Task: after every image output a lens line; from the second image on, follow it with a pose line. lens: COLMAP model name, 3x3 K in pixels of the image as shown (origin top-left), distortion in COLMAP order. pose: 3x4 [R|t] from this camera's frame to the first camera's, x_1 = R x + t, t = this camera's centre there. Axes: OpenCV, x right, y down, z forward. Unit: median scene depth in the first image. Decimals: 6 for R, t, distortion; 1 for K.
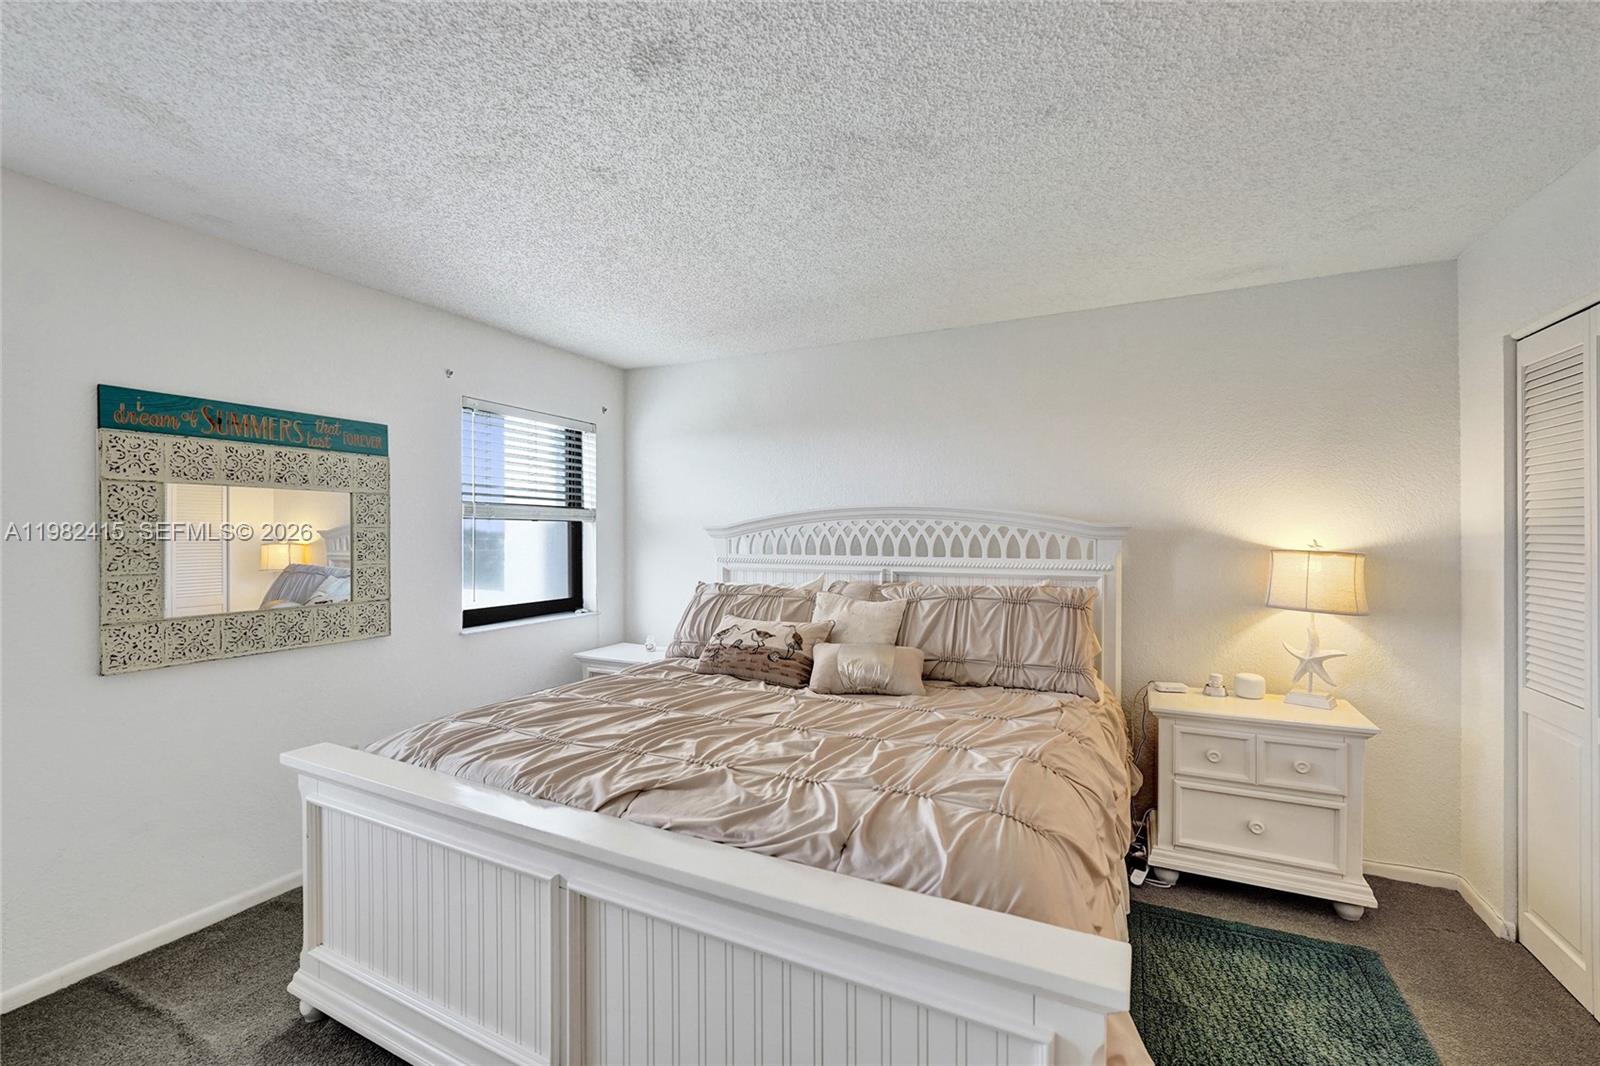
lens RADIAL K [[647.5, 0, 798.0], [0, 647.5, 528.2], [0, 0, 1]] dist [-0.032154, 0.004832]
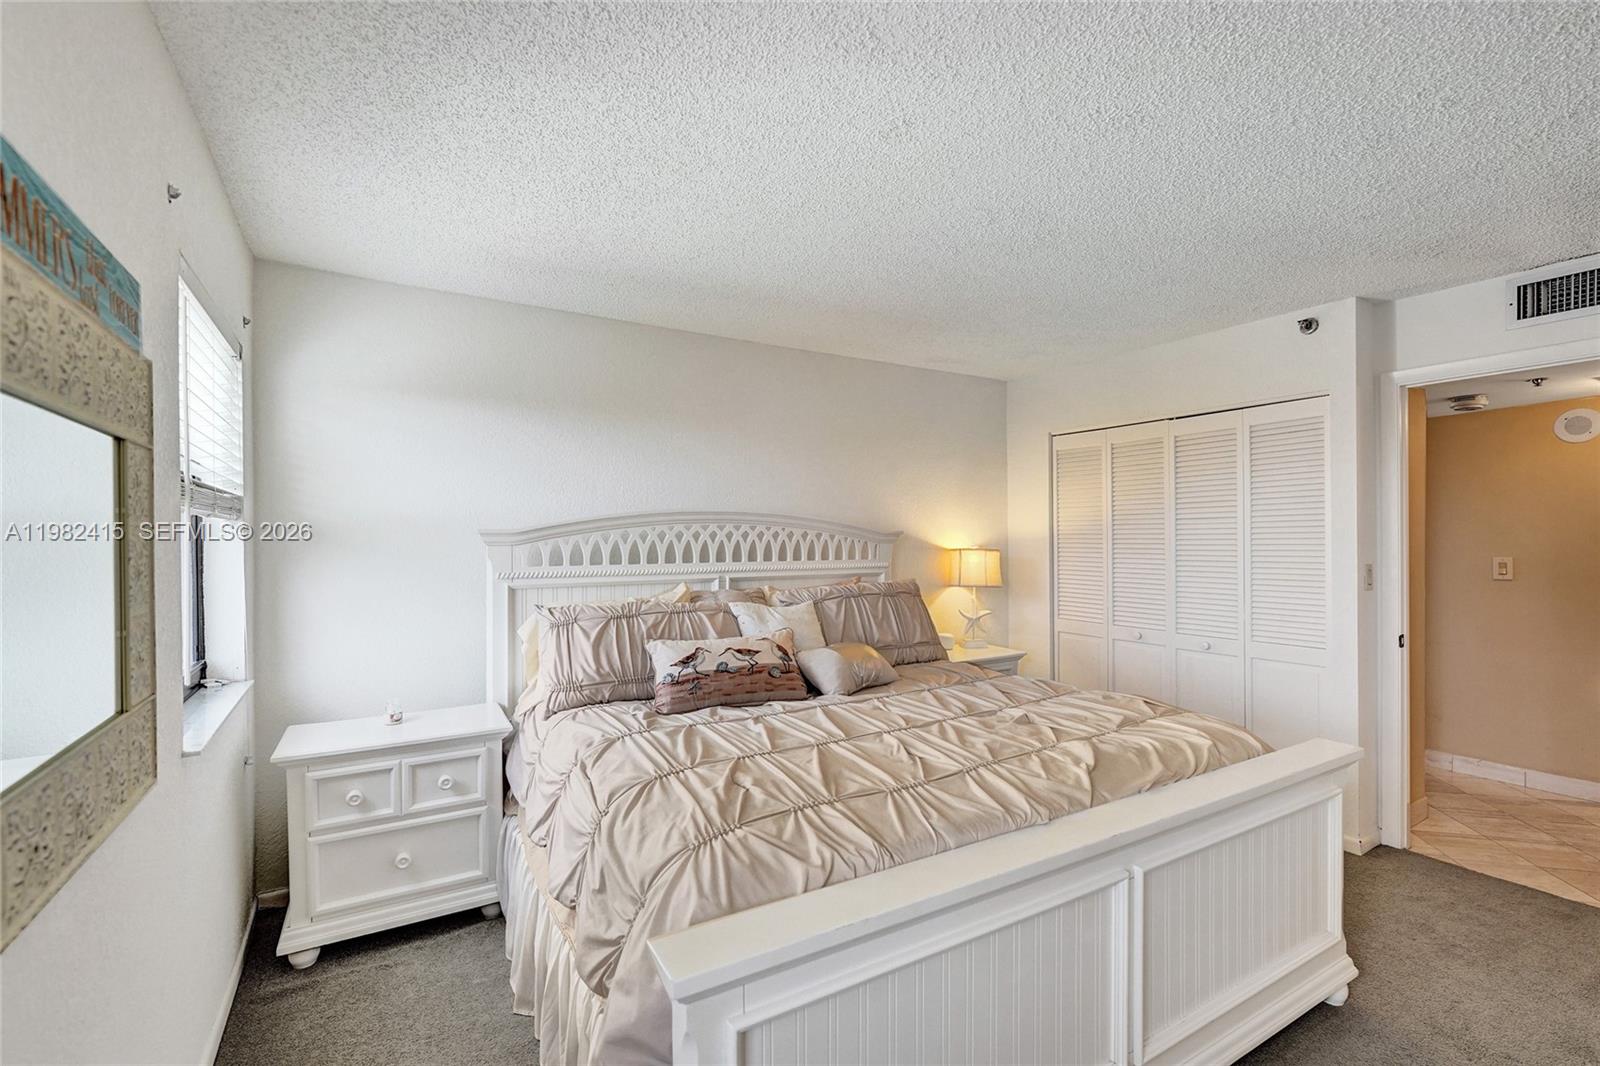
lens RADIAL K [[669.9, 0, 796.3], [0, 669.9, 514.0], [0, 0, 1]] dist [-0.001540, -0.000133]
pose [[0.560017, 0.027928, 0.828010, -0.668893], [-0.001351, 0.999461, -0.032796, 0.003990], [-0.828480, 0.017248, 0.559753, 0.360850]]
